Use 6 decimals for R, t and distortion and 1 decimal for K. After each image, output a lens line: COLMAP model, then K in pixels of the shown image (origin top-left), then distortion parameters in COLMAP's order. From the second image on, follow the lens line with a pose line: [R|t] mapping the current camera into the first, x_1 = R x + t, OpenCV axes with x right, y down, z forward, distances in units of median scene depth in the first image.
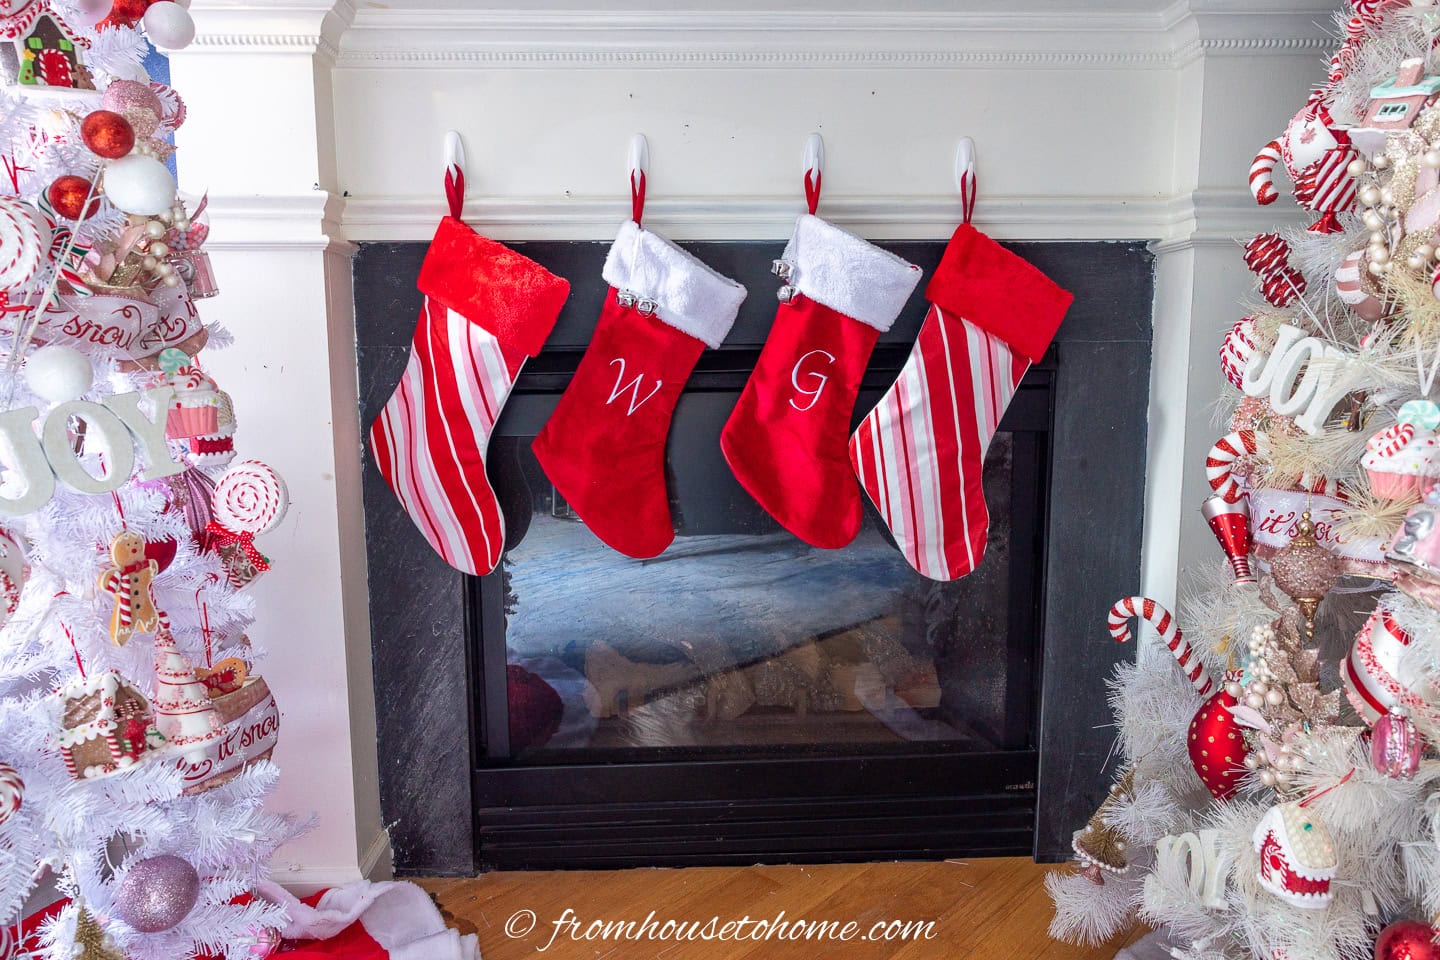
lens RADIAL K [[958.3, 0, 711.3], [0, 958.3, 492.2], [0, 0, 1]] dist [0.002282, 0.001347]
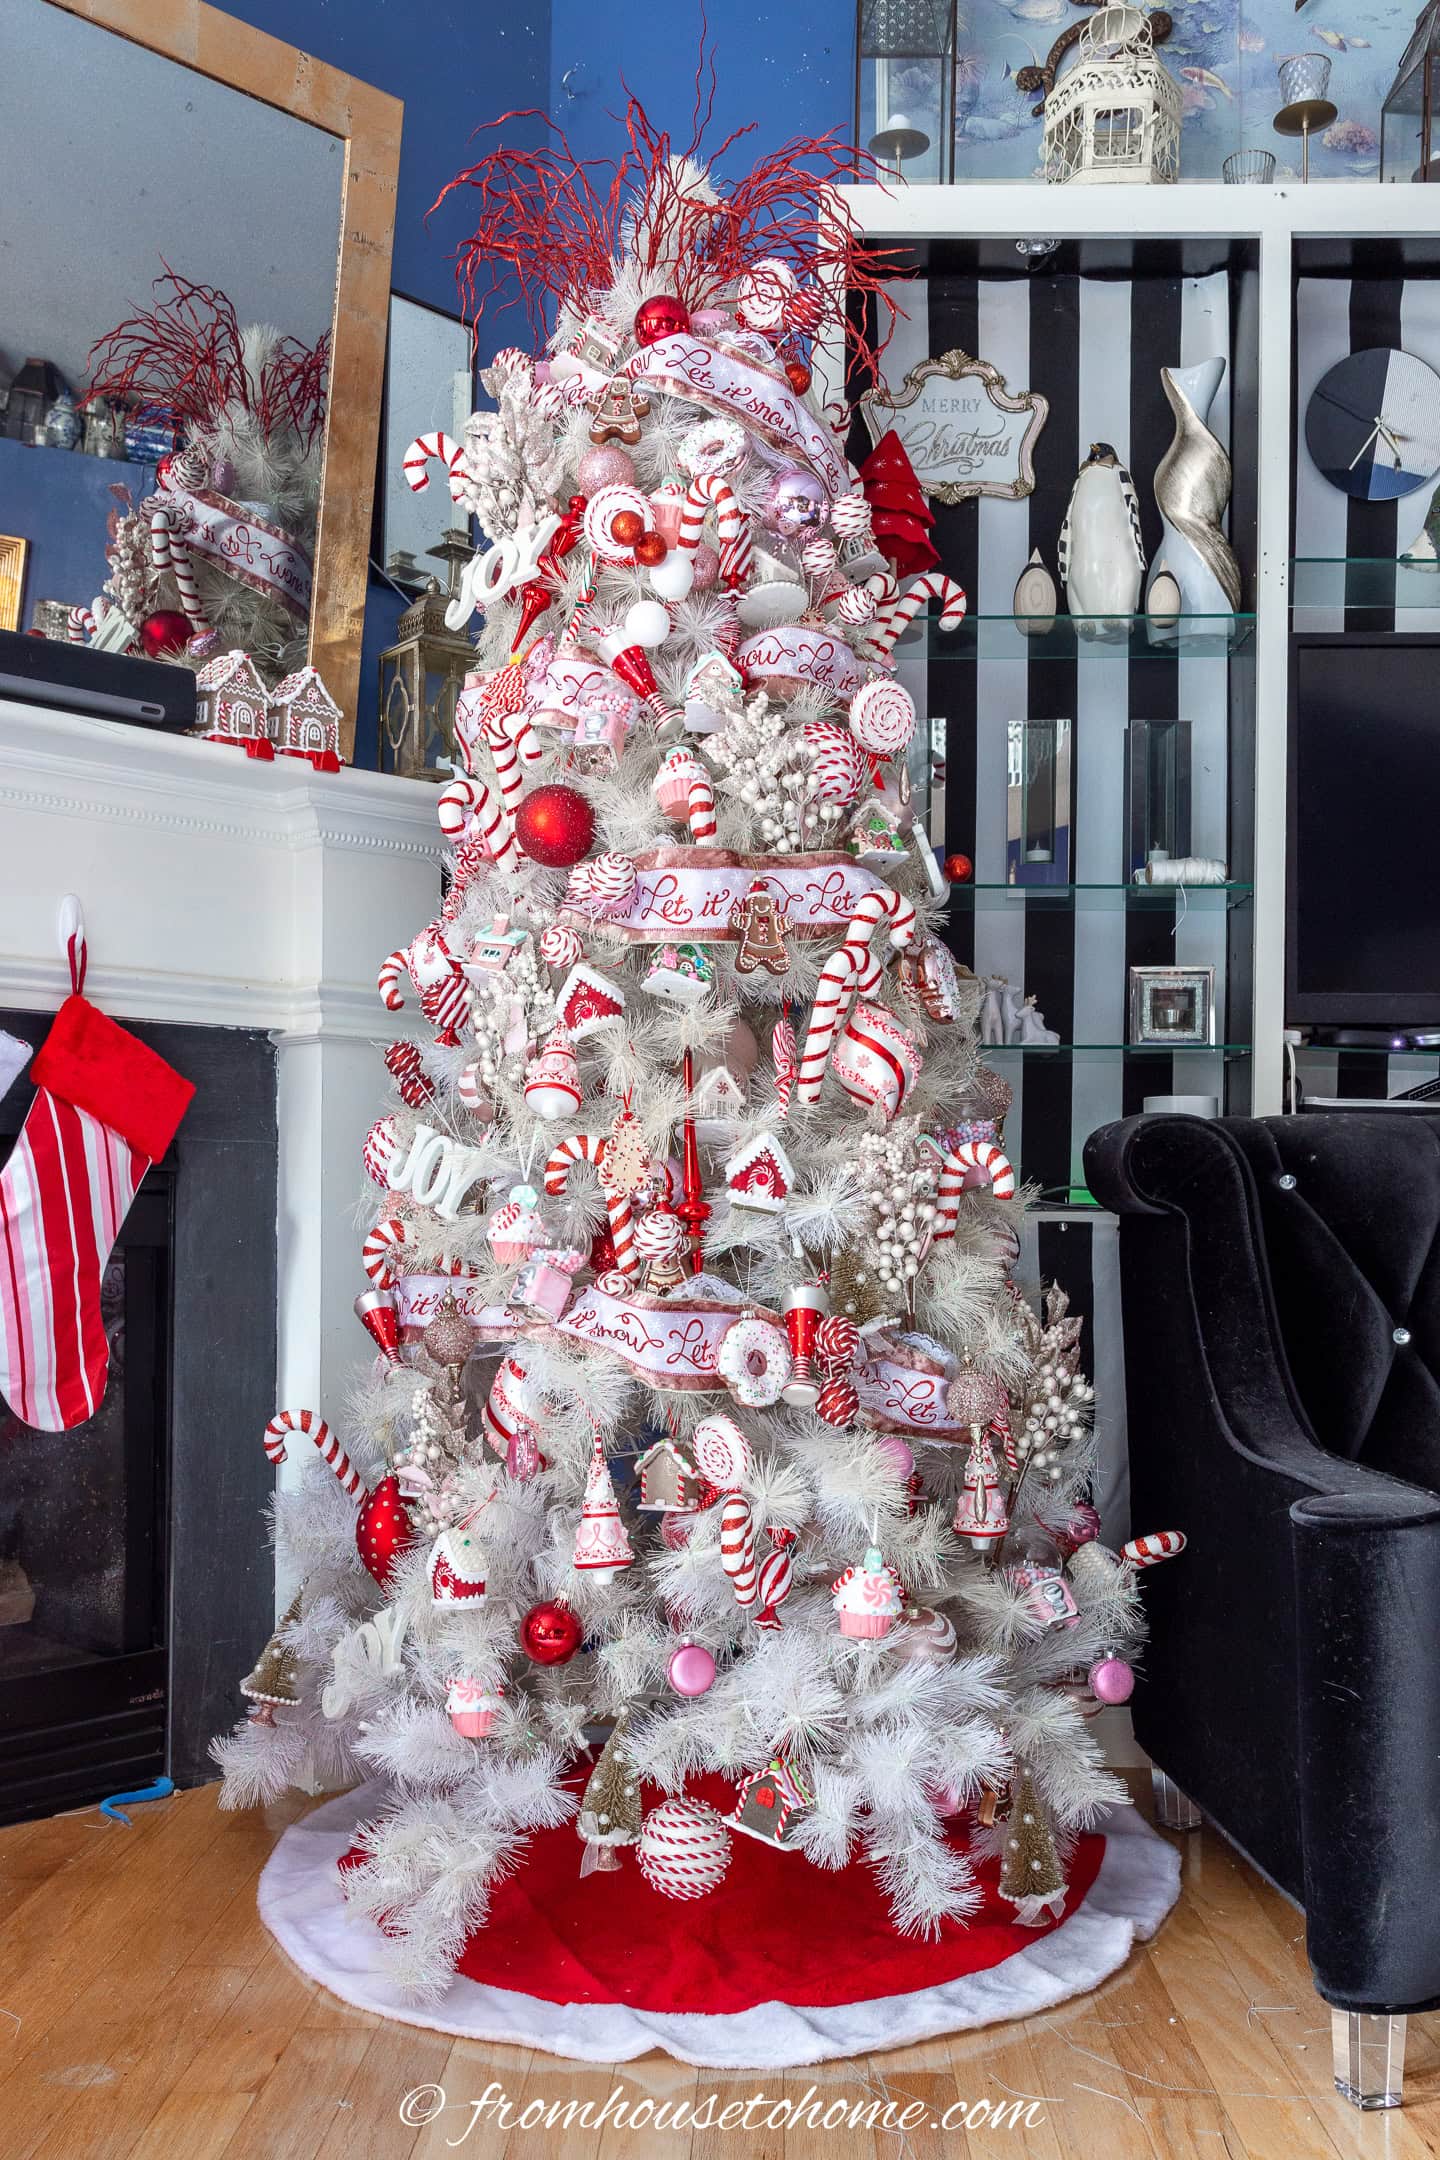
lens RADIAL K [[2103.1, 0, 720.0], [0, 2103.1, 1080.0], [0, 0, 1]] dist [0.001429, 0.007047]
pose [[0.757672, 0.055478, 0.650273, -0.500701], [0.076595, 0.981935, -0.173020, 0.153888], [-0.648125, 0.180900, 0.739736, -0.712122]]
